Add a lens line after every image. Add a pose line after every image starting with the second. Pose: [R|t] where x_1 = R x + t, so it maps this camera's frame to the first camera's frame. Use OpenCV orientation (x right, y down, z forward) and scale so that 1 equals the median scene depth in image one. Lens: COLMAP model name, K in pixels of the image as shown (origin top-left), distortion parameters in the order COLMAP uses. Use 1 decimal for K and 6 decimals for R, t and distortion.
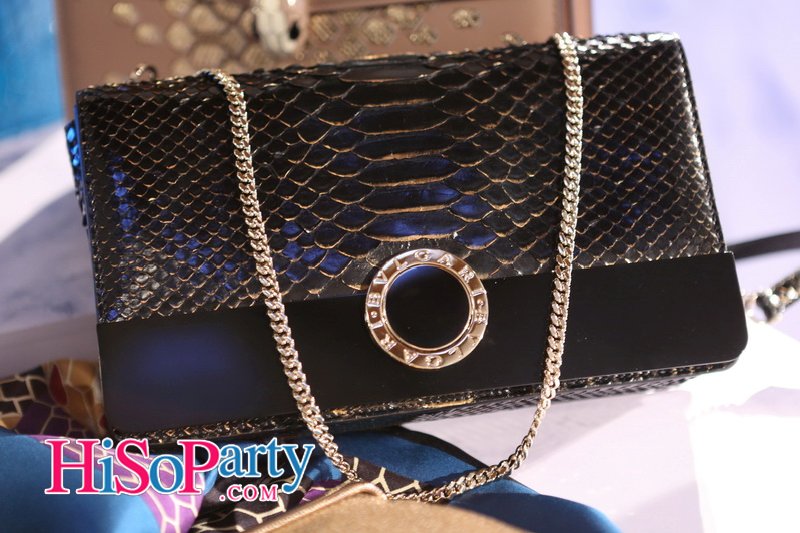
lens RADIAL K [[1675.4, 0, 400.0], [0, 1675.4, 266.5], [0, 0, 1]] dist [0.026881, 0.400829]
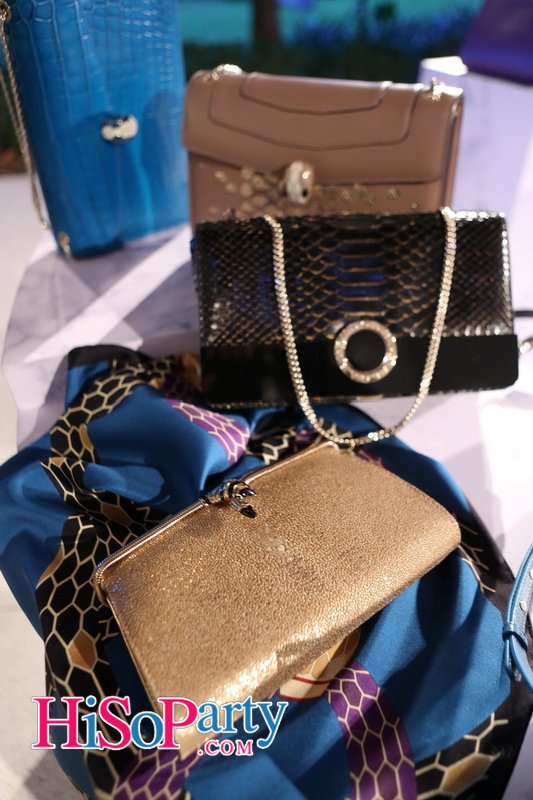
lens RADIAL K [[538.4, 0, 266.5], [0, 538.4, 400.0], [0, 0, 1]] dist [-0.095048, 0.001121]
pose [[0.995769, 0.083896, -0.037503, -0.069998], [-0.069615, 0.955059, 0.288124, -0.092373], [0.059990, -0.284294, 0.956858, 0.360745]]
